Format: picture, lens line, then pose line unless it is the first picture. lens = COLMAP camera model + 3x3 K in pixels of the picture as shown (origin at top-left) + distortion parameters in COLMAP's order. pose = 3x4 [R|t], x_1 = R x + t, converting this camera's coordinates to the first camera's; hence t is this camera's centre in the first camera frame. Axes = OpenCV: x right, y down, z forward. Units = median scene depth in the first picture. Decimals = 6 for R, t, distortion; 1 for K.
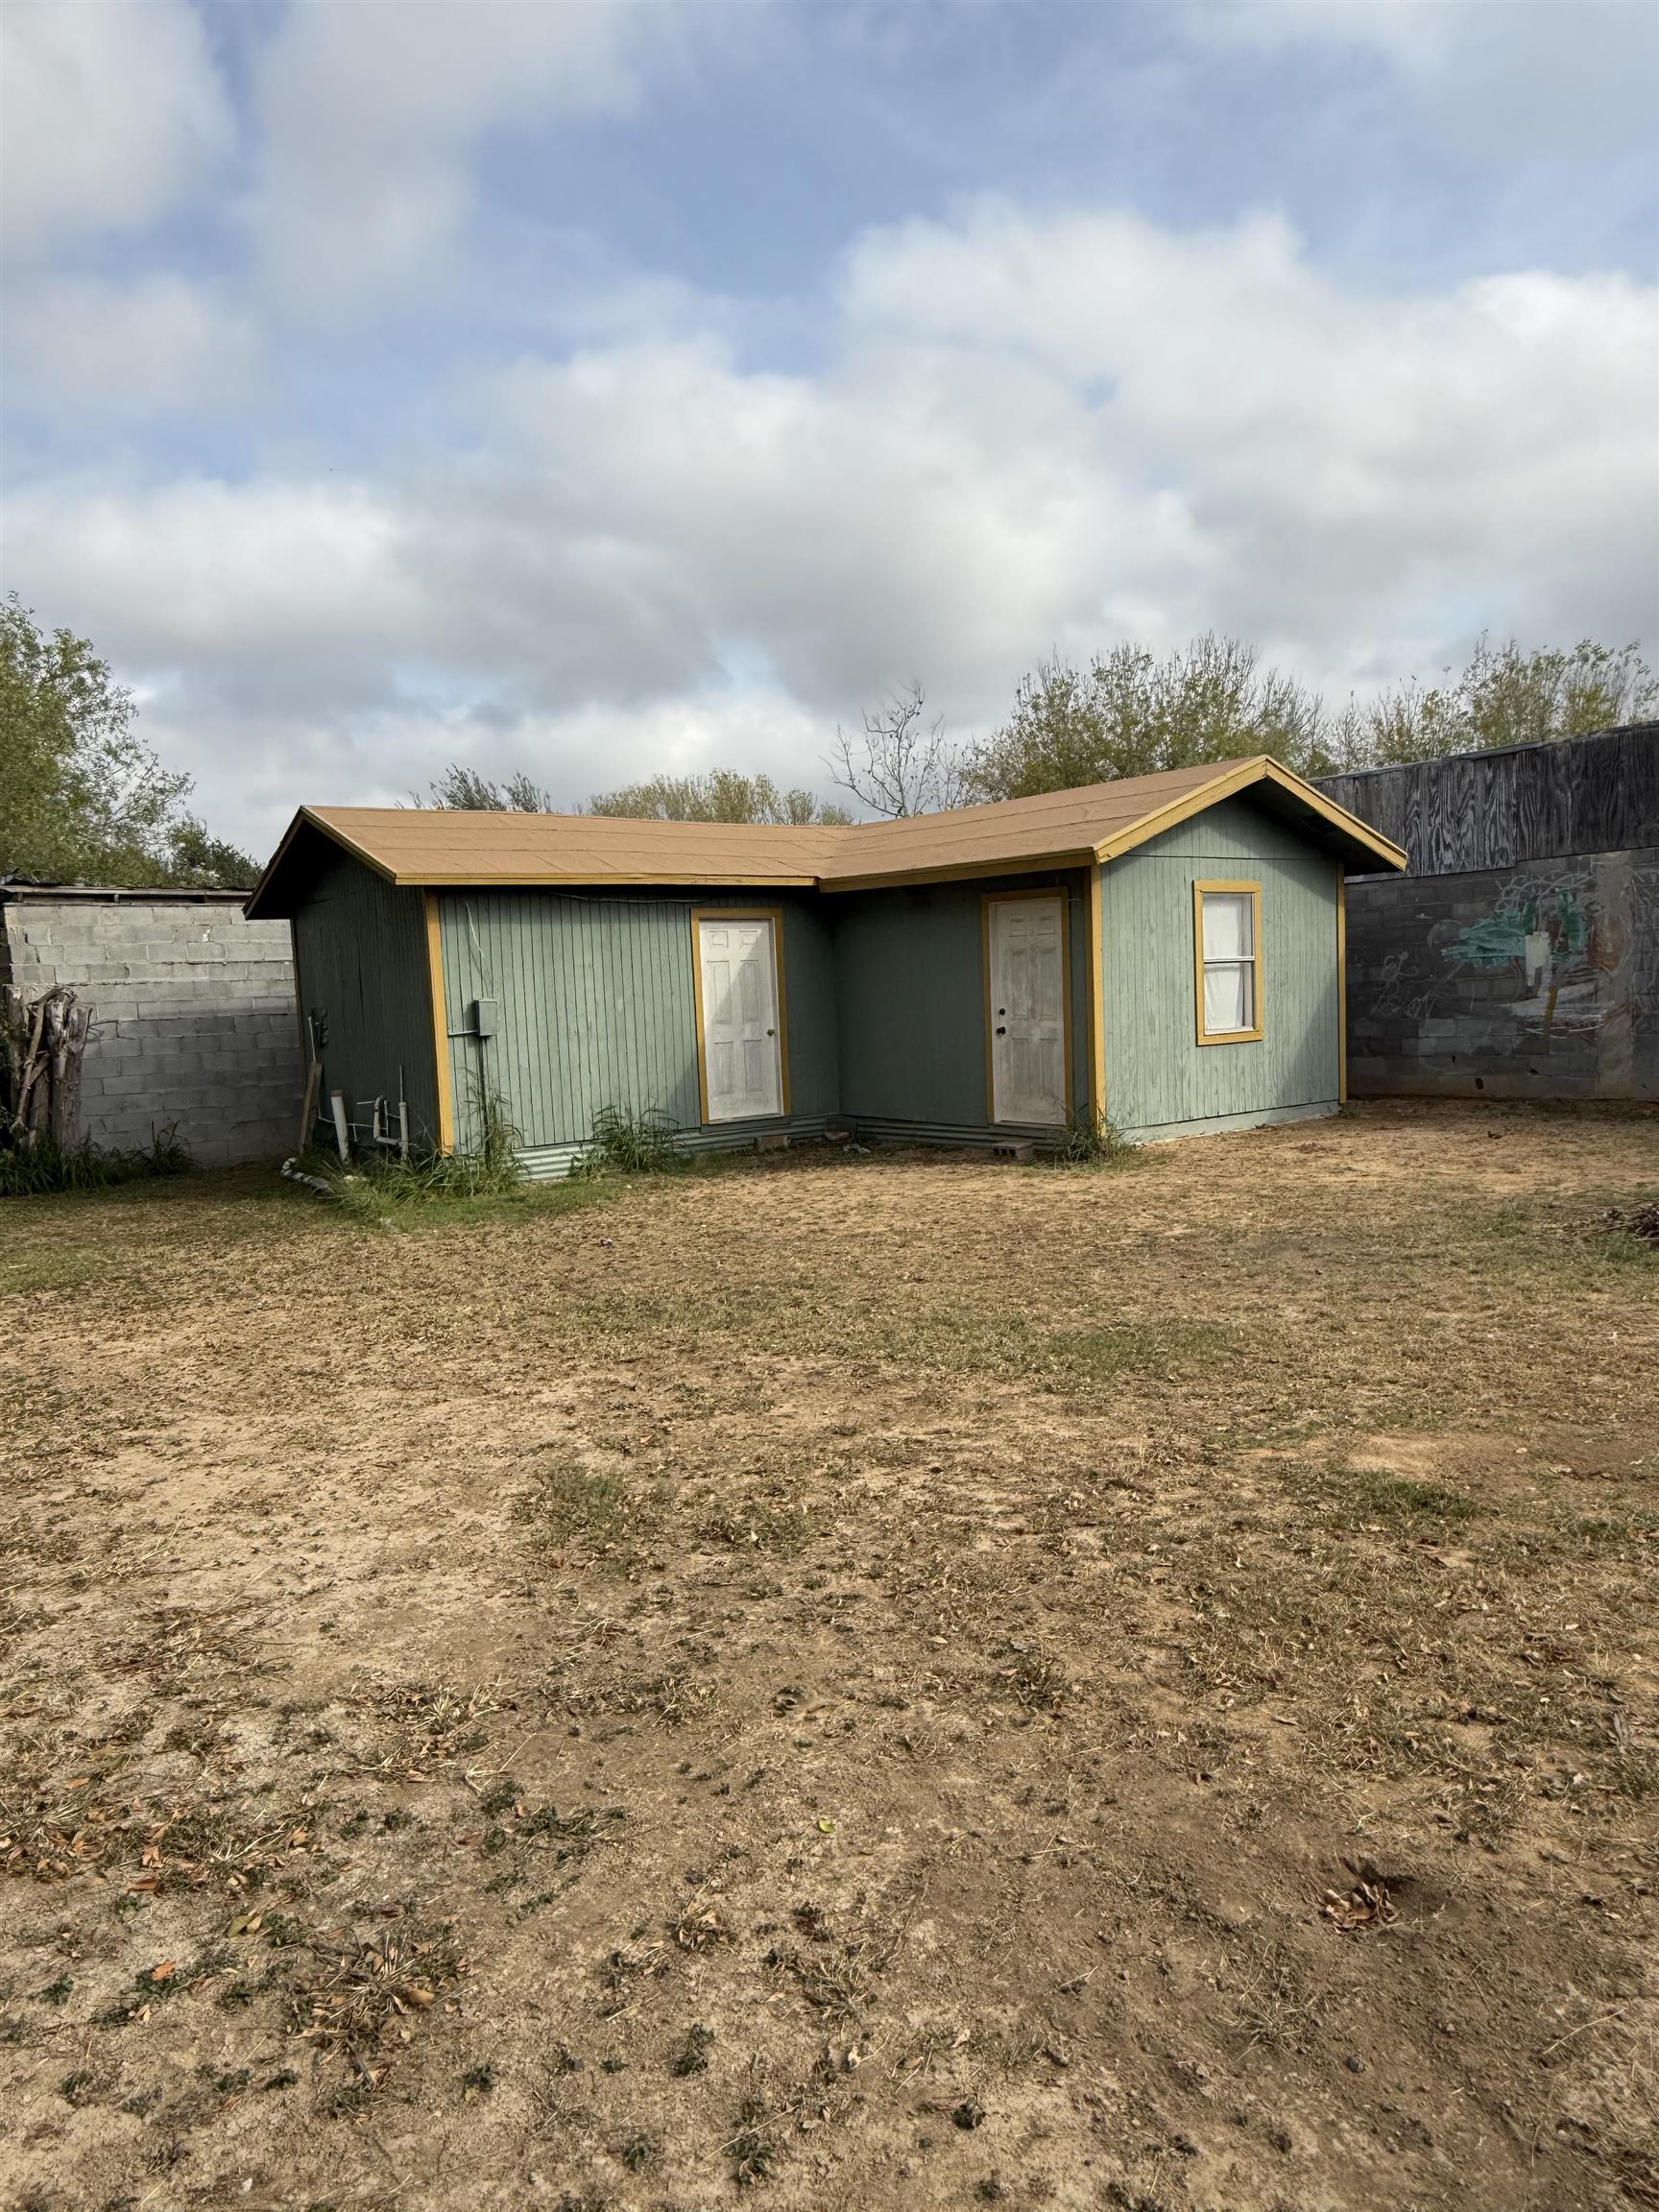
lens RADIAL K [[1420.4, 0, 828.7], [0, 1420.4, 1098.8], [0, 0, 1]] dist [0.004205, 0.000498]
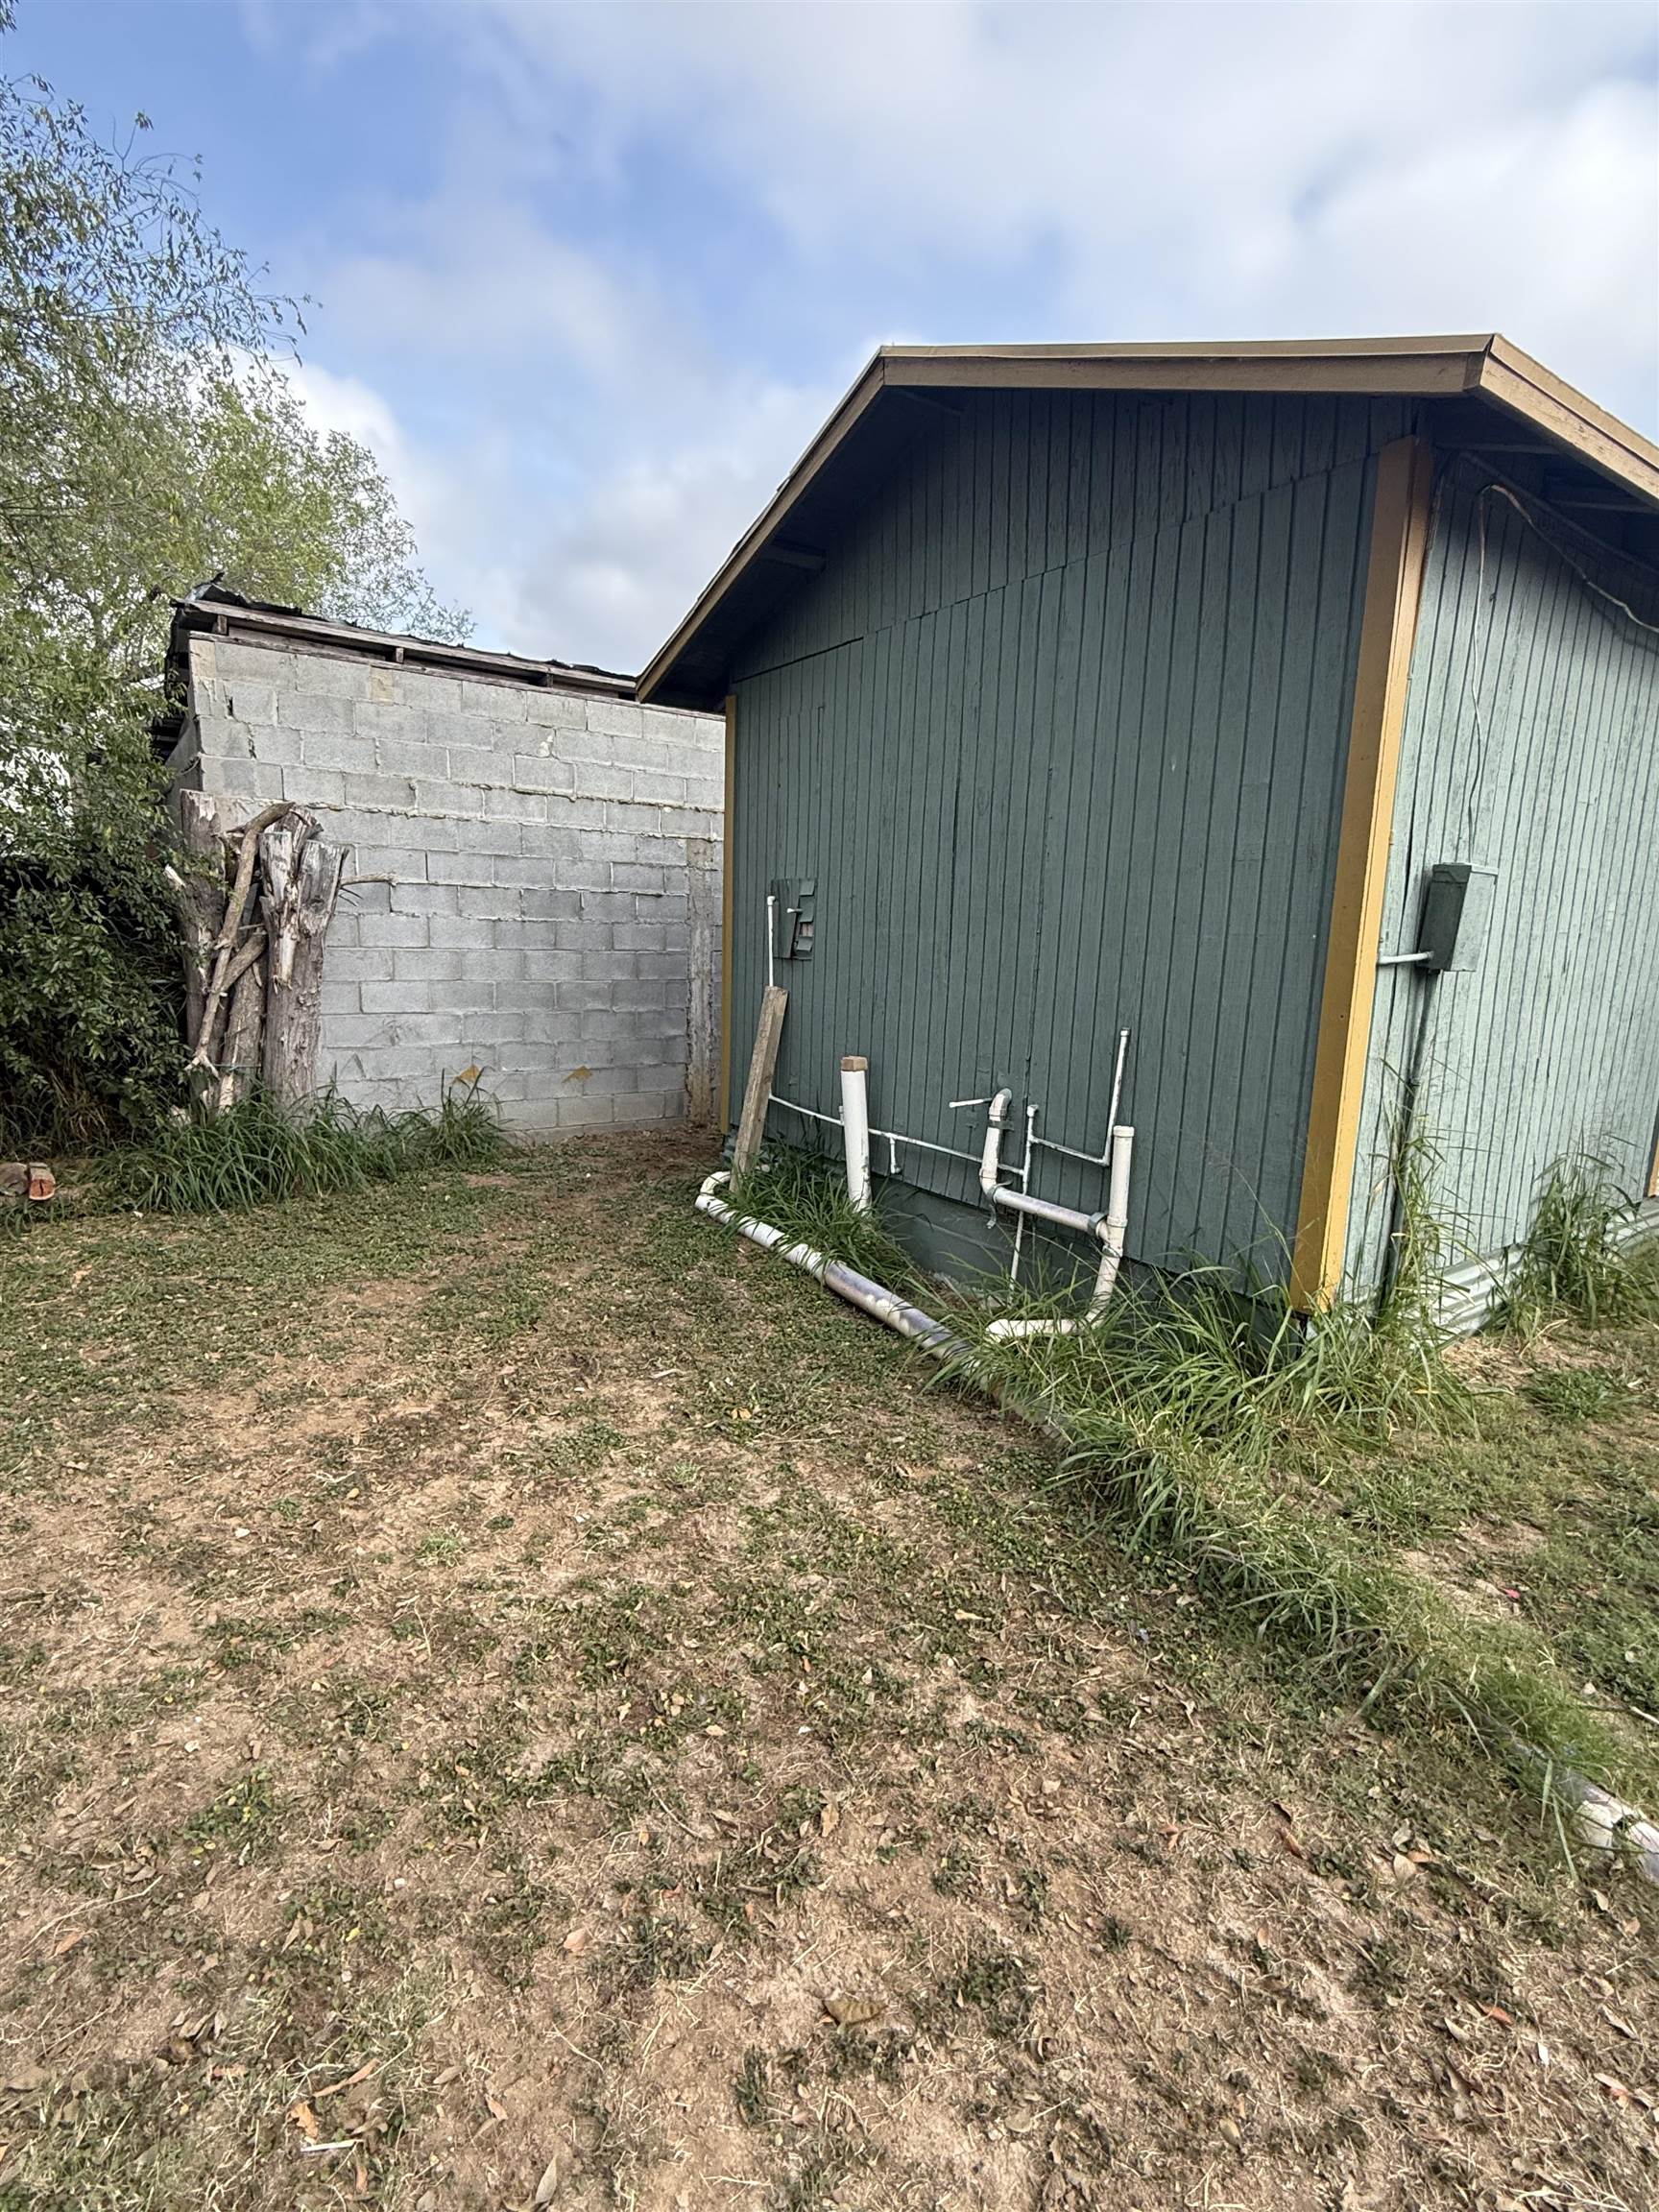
lens RADIAL K [[1028.1, 0, 835.9], [0, 1028.1, 1111.9], [0, 0, 1]] dist [-0.024819, -0.000131]
pose [[0.996029, 0.084123, -0.029133, -0.324498], [-0.080956, 0.992017, 0.096687, -0.019134], [0.037034, -0.093944, 0.994888, 0.633196]]
